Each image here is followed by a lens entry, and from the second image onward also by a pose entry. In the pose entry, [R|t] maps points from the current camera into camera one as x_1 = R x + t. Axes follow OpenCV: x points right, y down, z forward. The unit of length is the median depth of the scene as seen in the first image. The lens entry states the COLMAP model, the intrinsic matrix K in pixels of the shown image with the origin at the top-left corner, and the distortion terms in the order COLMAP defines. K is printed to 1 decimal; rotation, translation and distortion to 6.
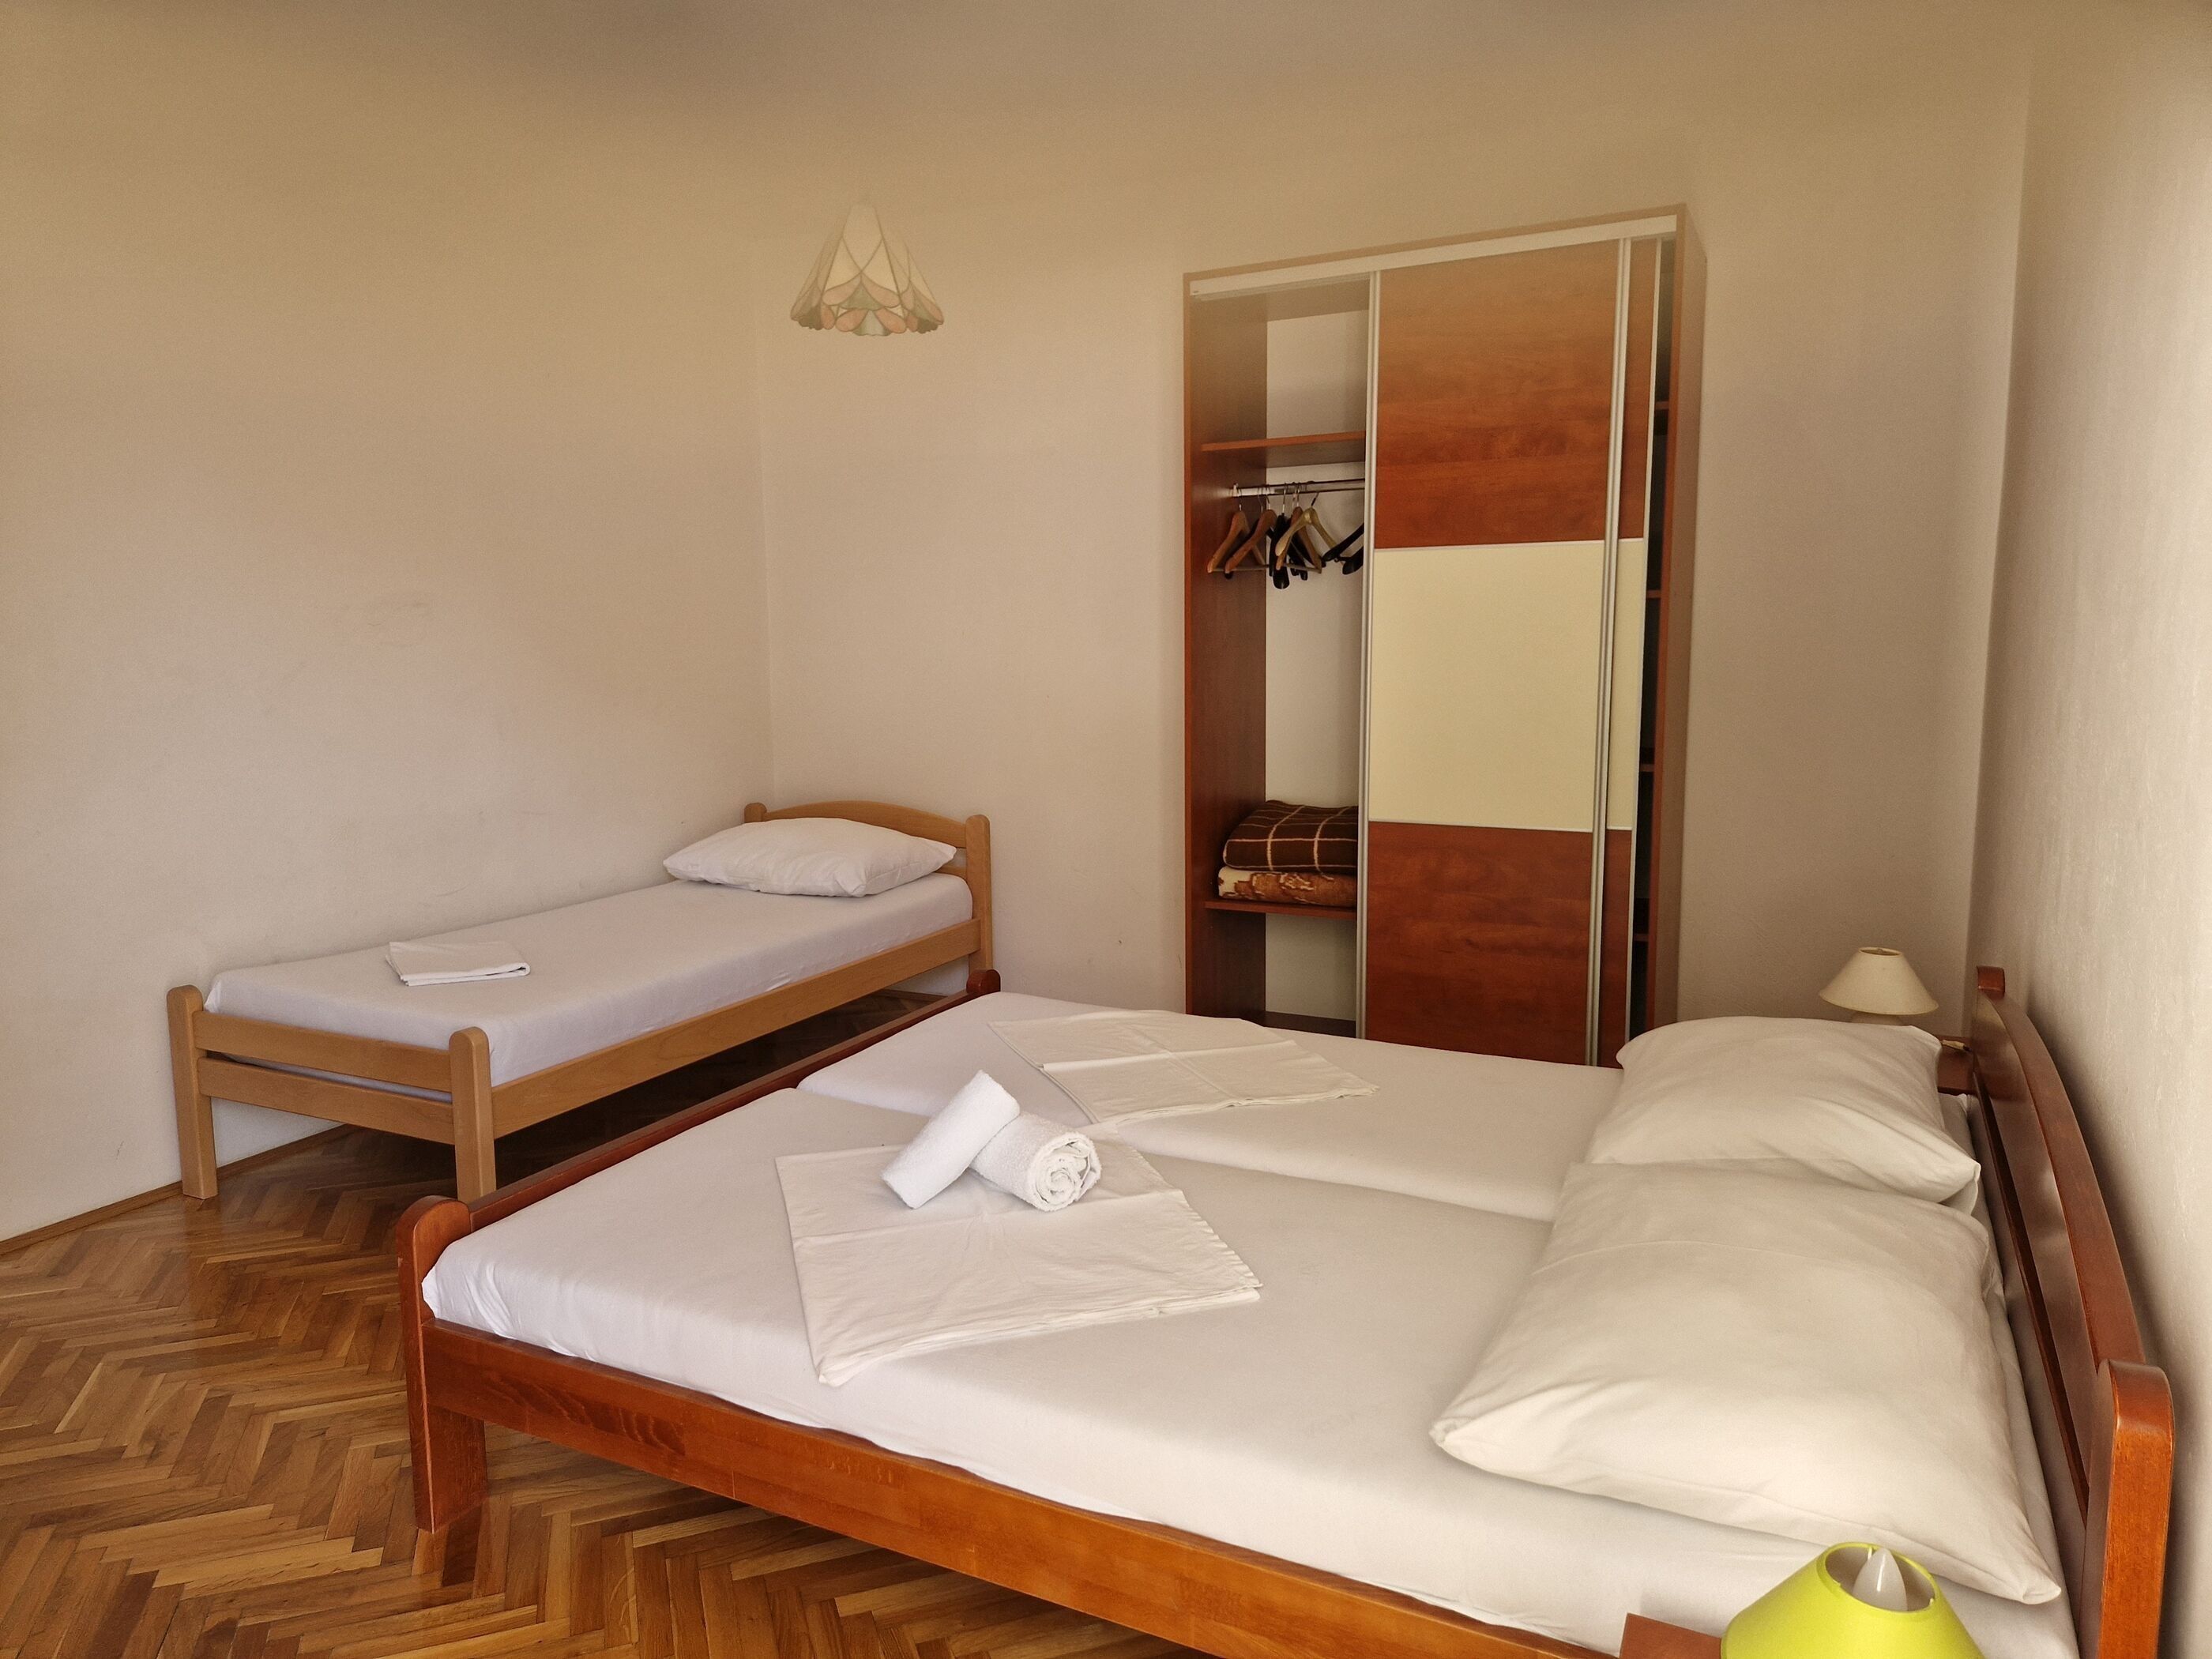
lens RADIAL K [[1489.0, 0, 1102.6], [0, 1489.0, 836.9], [0, 0, 1]] dist [0.057609, -0.046511]
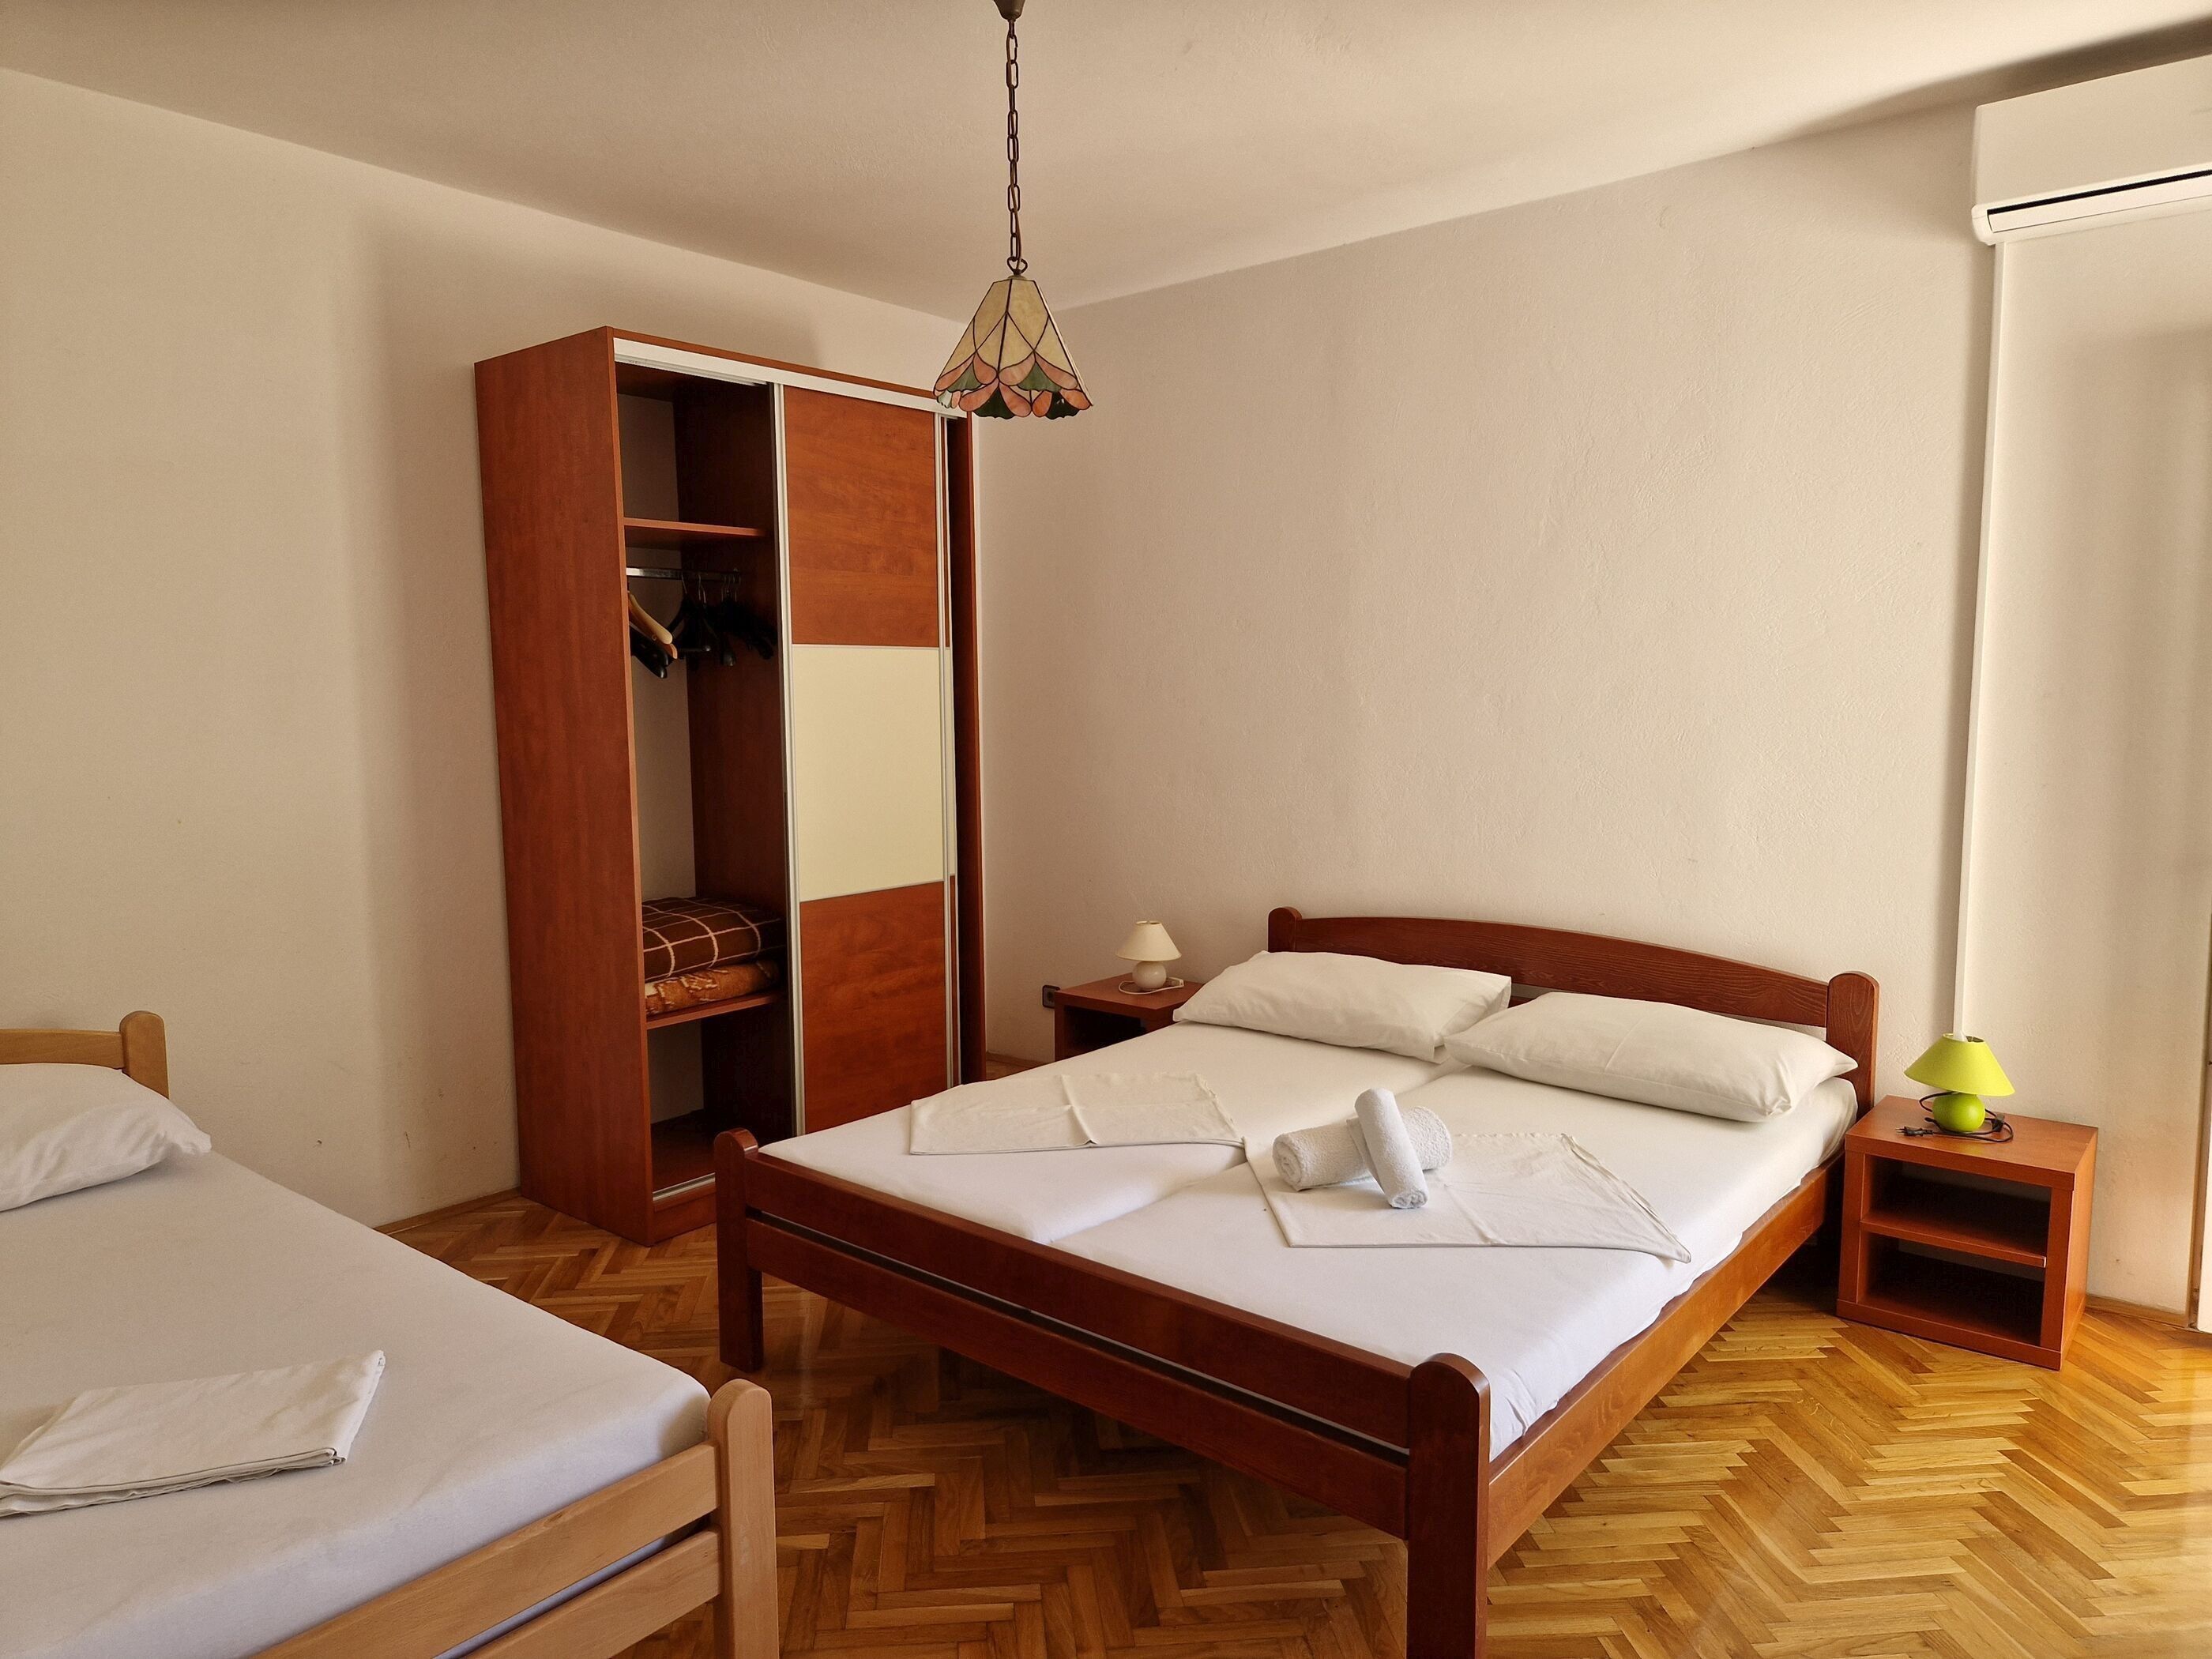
lens RADIAL K [[1489.0, 0, 1103.6], [0, 1489.0, 826.5], [0, 0, 1]] dist [0.057609, -0.046511]
pose [[0.217855, -0.087802, 0.972024, -0.804845], [0.137184, 0.988812, 0.058572, -0.097519], [-0.966292, 0.120586, 0.227463, 0.566141]]
